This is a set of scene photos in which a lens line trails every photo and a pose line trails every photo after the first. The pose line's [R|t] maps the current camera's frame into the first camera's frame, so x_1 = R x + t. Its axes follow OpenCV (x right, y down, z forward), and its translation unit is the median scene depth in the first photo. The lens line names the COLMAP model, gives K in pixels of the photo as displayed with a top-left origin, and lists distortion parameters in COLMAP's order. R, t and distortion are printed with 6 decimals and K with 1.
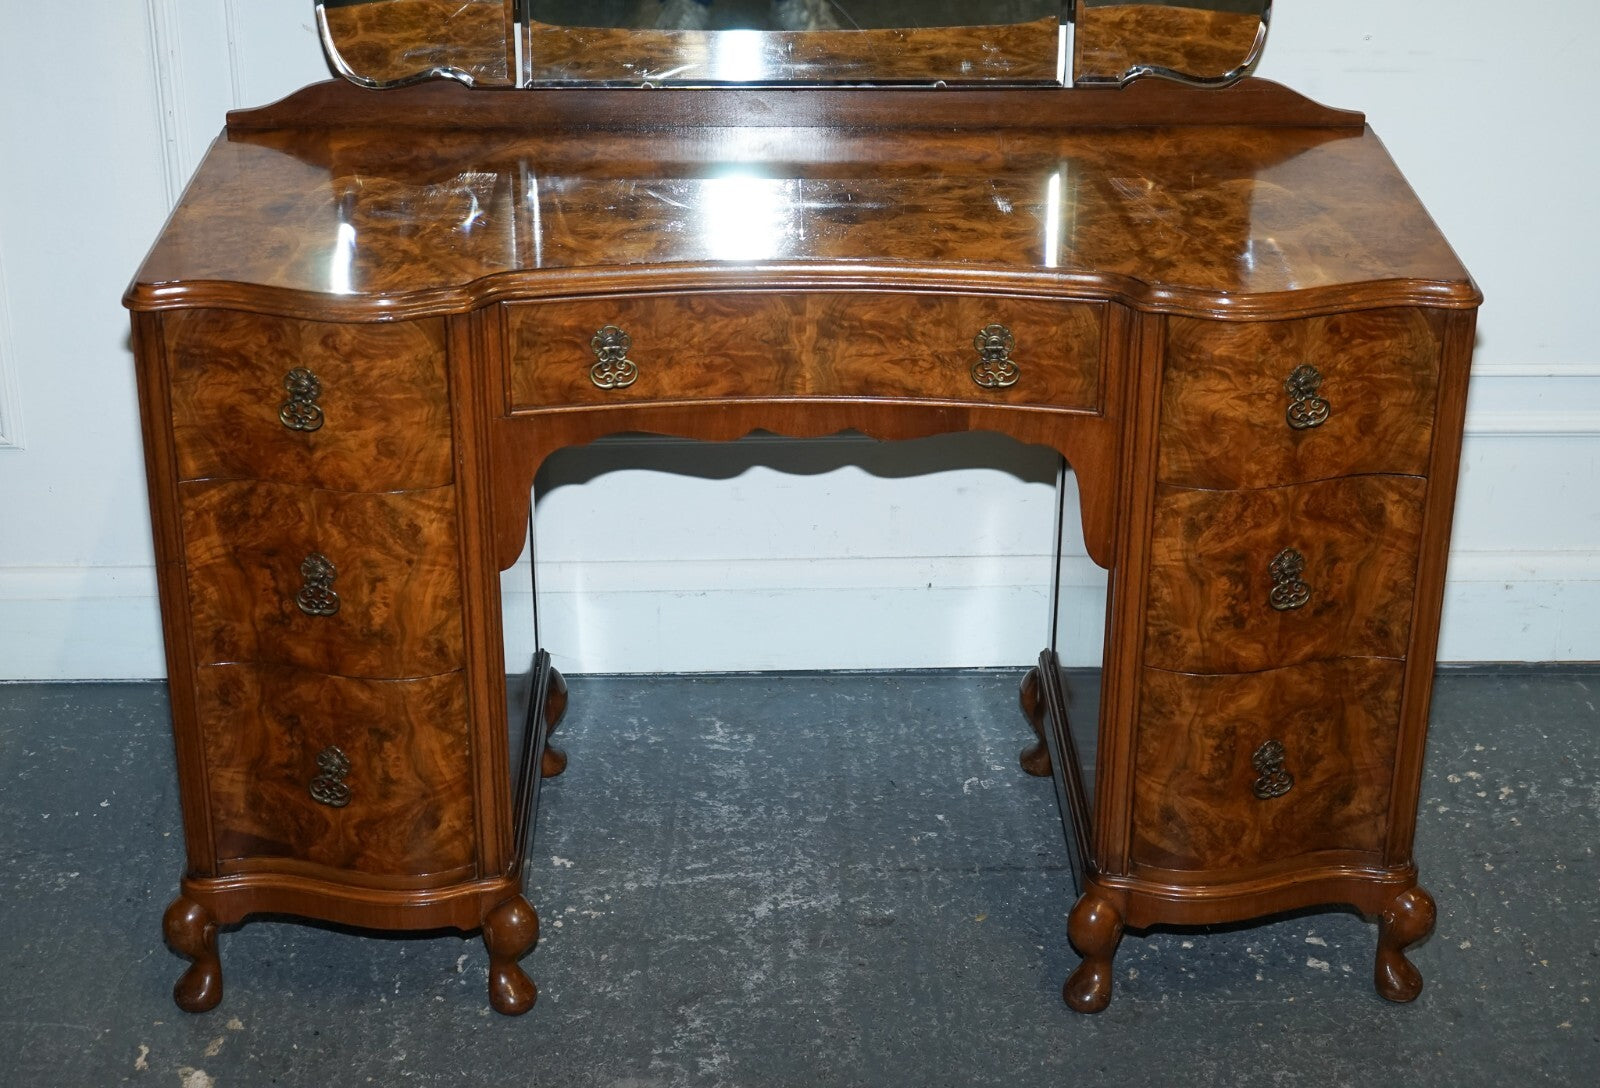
lens RADIAL K [[2805.5, 0, 801.1], [0, 2805.5, 540.3], [0, 0, 1]] dist [0.050405, 0.000000]
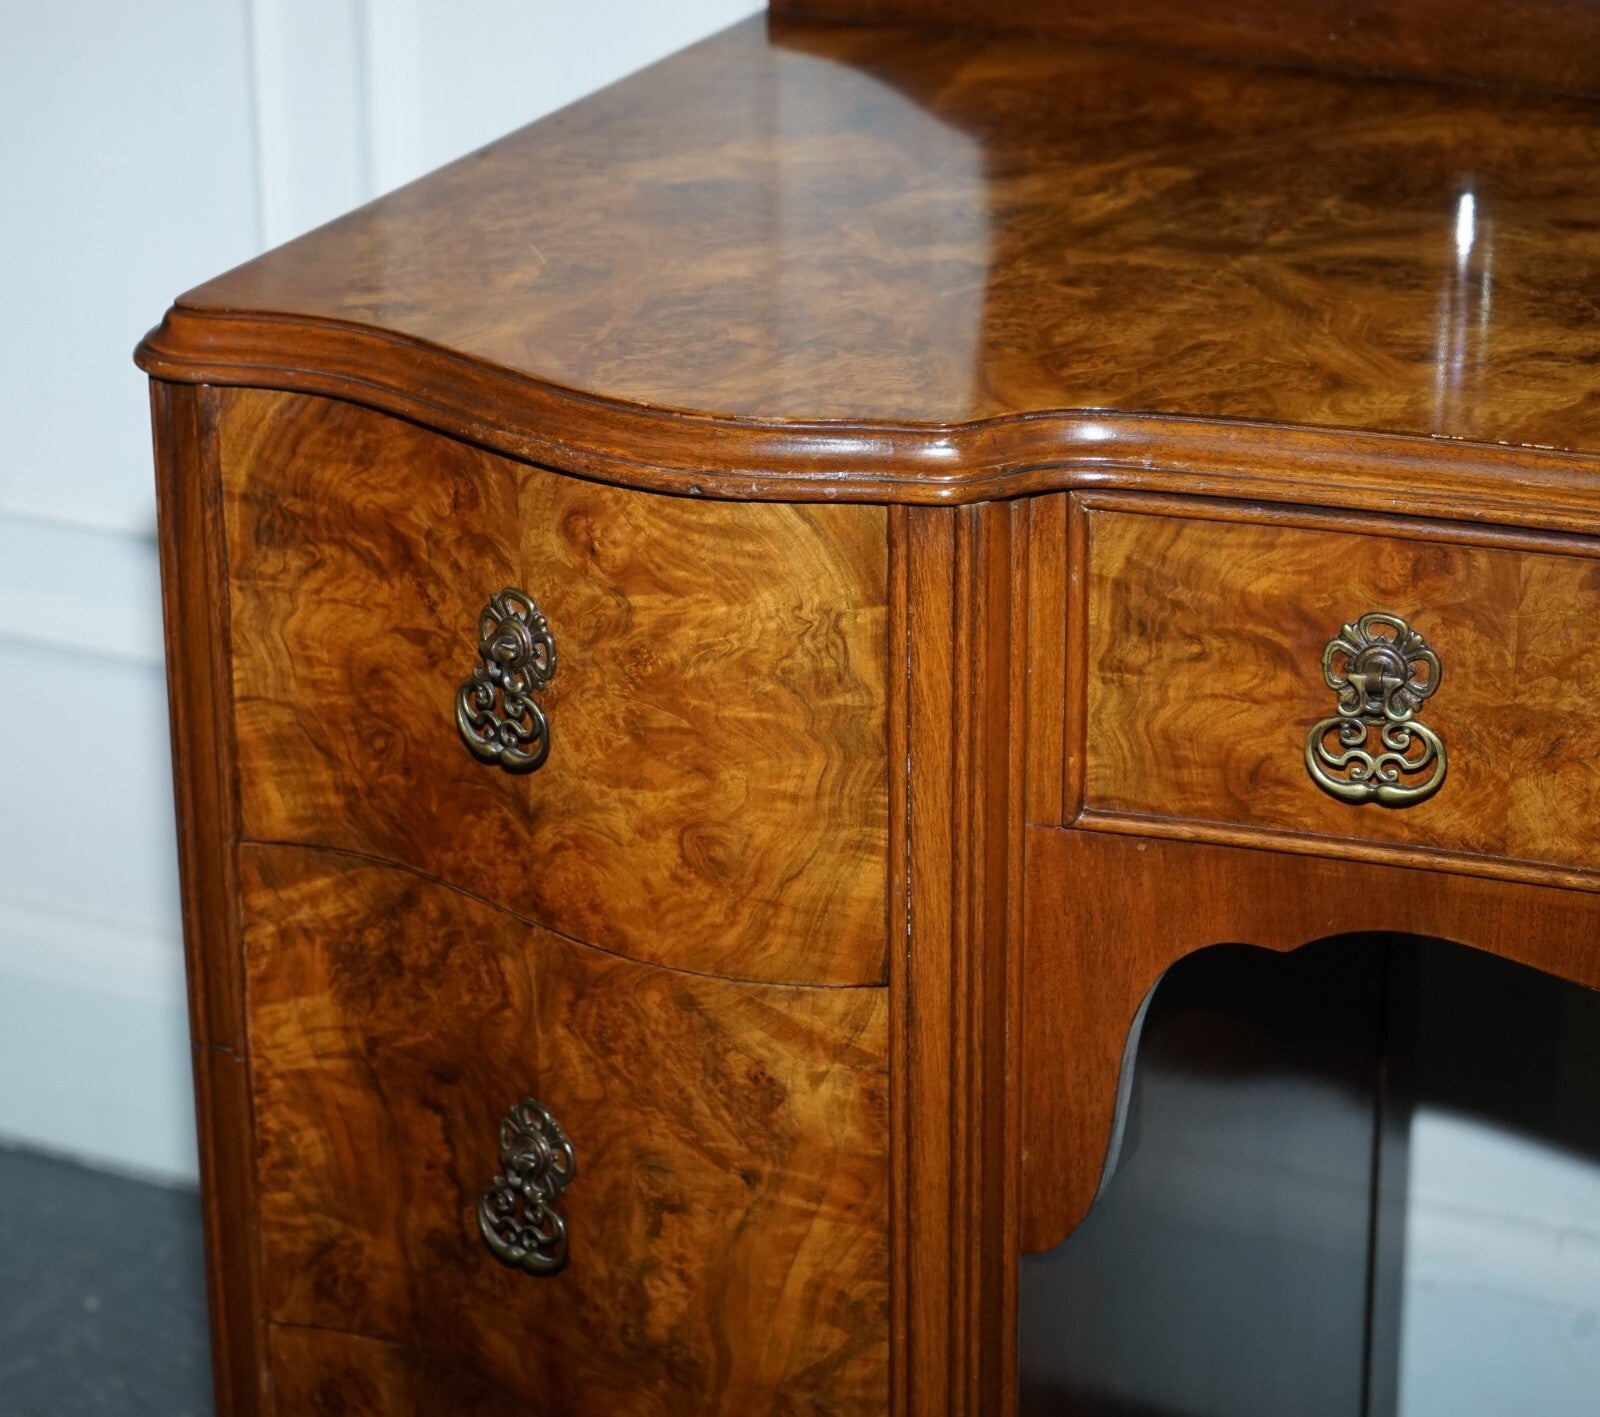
lens RADIAL K [[4325.1, 0, 799.7], [0, 4325.1, 715.3], [0, 0, 1]] dist [-0.093682, 0.000000]
pose [[0.885053, 0.166306, -0.434769, 0.096480], [-0.191084, 0.981480, -0.013555, -0.044122], [0.424463, 0.095074, 0.900440, 0.505584]]
